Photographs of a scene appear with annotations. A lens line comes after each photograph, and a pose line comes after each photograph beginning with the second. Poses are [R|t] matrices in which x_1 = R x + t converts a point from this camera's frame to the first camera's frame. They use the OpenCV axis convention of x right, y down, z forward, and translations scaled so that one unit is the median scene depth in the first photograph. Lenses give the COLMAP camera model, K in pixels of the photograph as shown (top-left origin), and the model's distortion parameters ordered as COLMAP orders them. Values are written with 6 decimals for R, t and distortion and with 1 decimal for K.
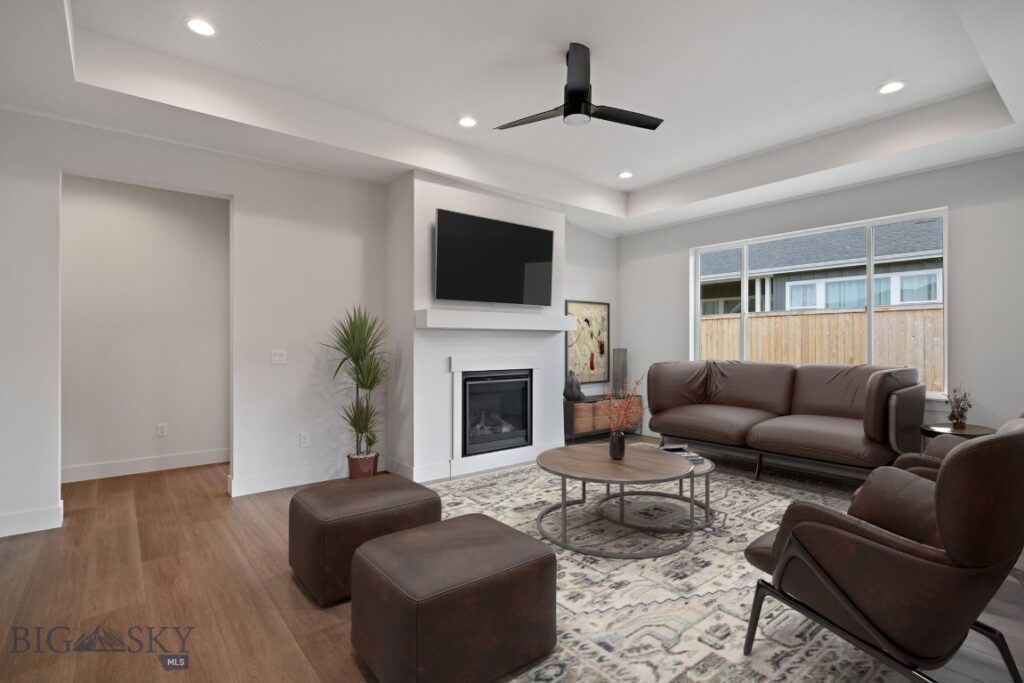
lens RADIAL K [[497.2, 0, 510.1], [0, 497.2, 337.6], [0, 0, 1]] dist [-0.000183, 0.000077]
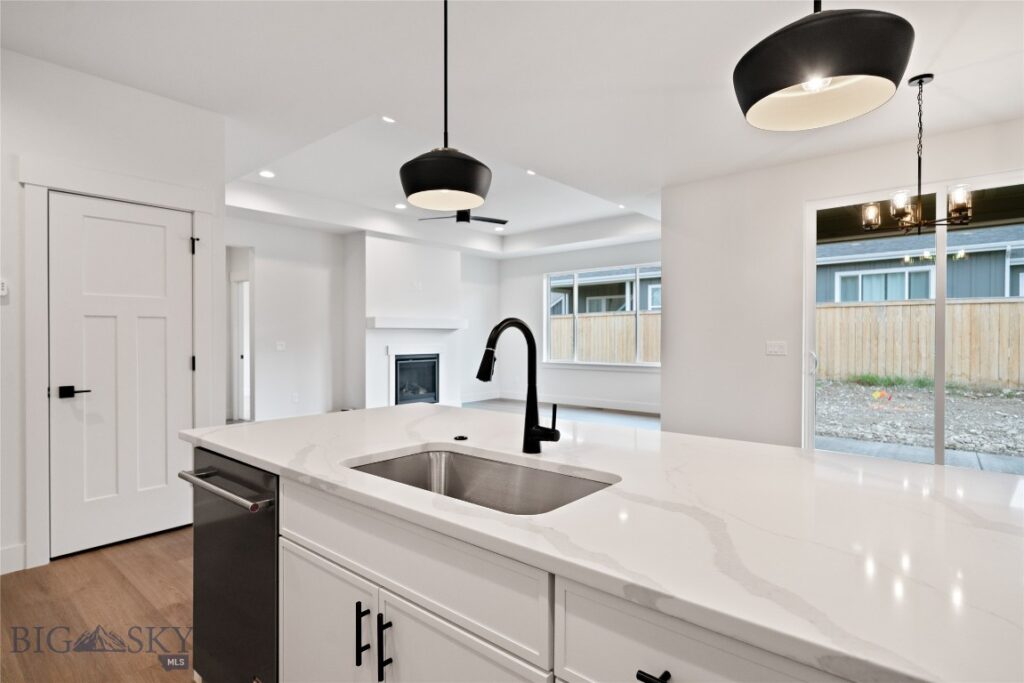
lens RADIAL K [[523.4, 0, 516.0], [0, 523.4, 337.8], [0, 0, 1]] dist [-0.000971, 0.000561]
pose [[0.979280, -0.006242, 0.202413, -0.051032], [0.004215, 0.999937, 0.010445, -0.002302], [-0.202465, -0.009375, 0.979245, -0.660268]]
